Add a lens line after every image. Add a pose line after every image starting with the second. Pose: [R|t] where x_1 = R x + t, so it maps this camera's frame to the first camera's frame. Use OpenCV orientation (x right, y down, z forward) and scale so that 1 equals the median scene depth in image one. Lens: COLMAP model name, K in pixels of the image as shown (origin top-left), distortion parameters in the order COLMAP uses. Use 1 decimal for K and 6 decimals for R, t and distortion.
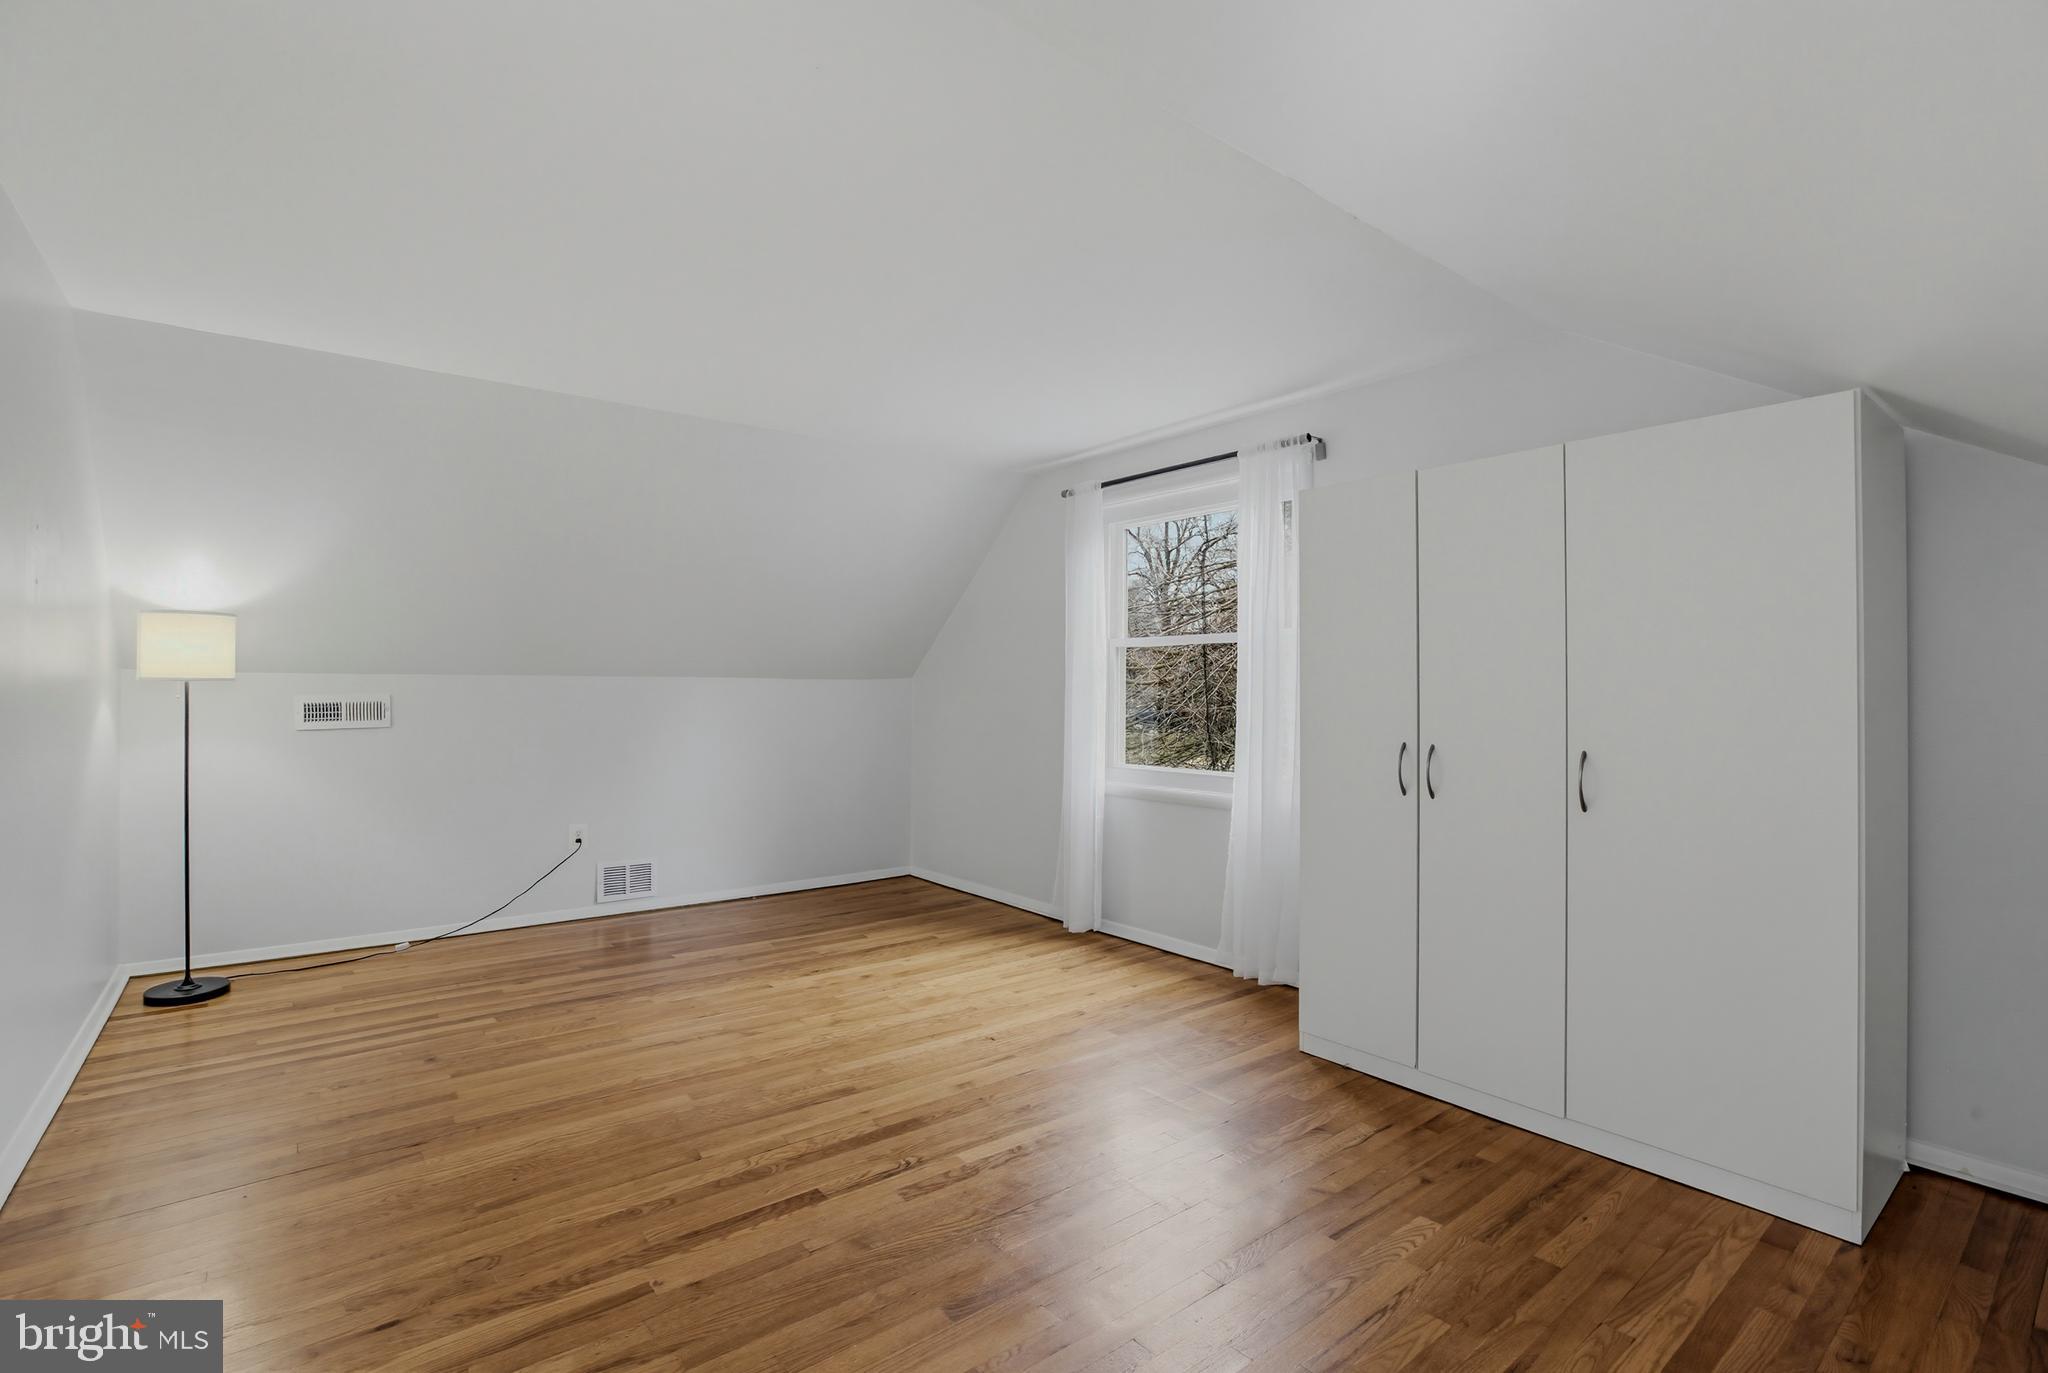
lens RADIAL K [[960.7, 0, 1027.5], [0, 960.7, 697.6], [0, 0, 1]] dist [-0.053832, 0.019526]
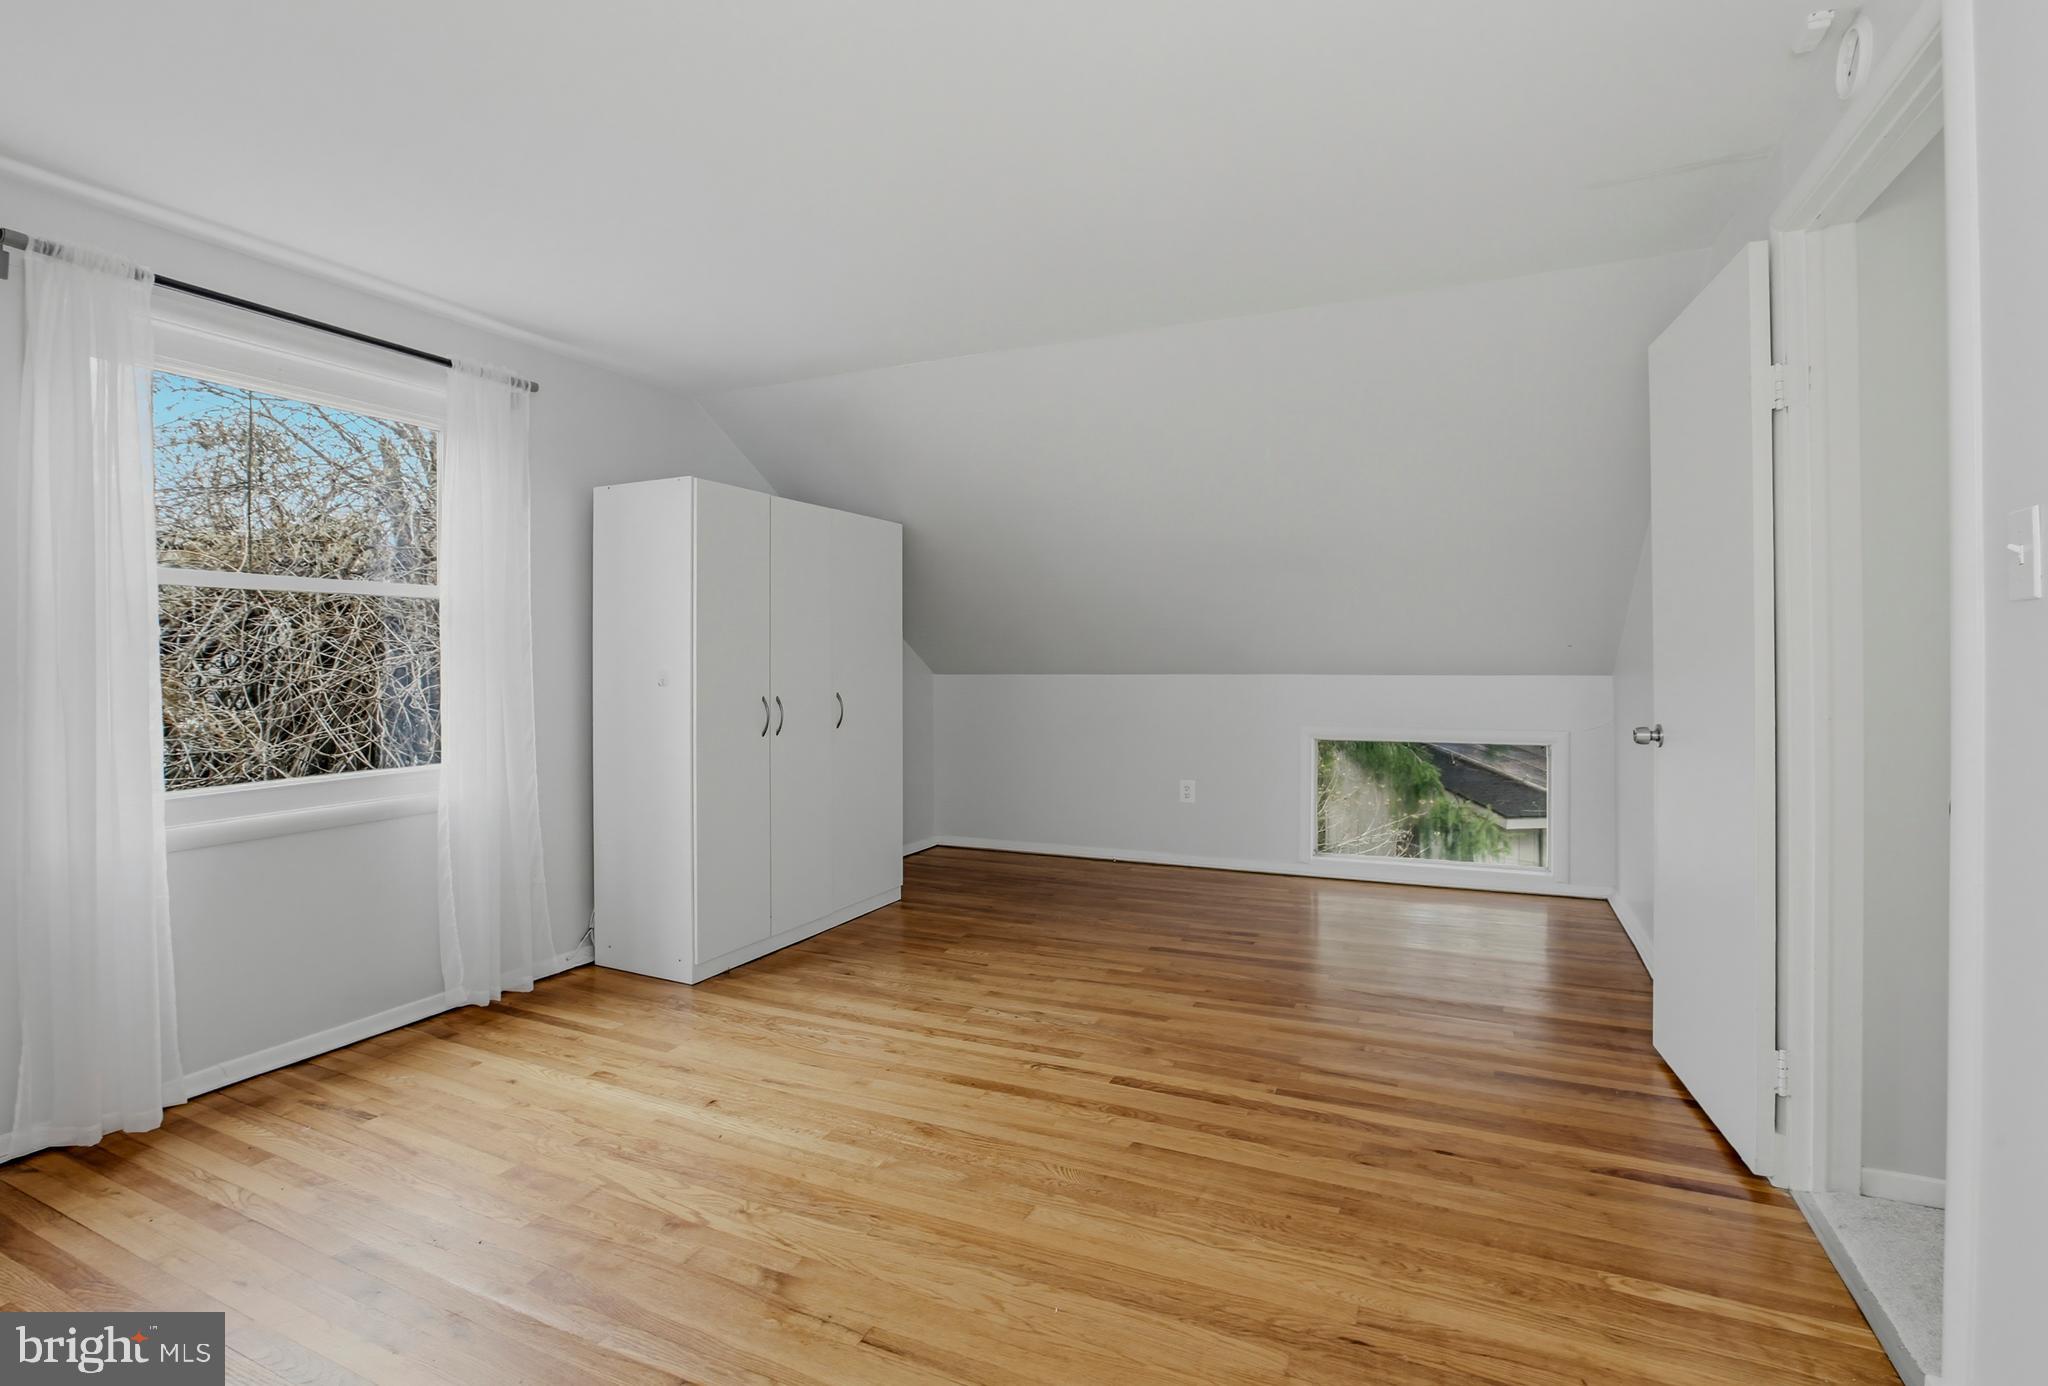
lens RADIAL K [[960.7, 0, 1011.9], [0, 960.7, 677.1], [0, 0, 1]] dist [-0.053832, 0.019526]
pose [[-0.442396, -0.018043, 0.896638, -0.969529], [0.006490, 0.999707, 0.023319, -0.011525], [-0.896796, 0.016135, -0.442149, 1.289117]]
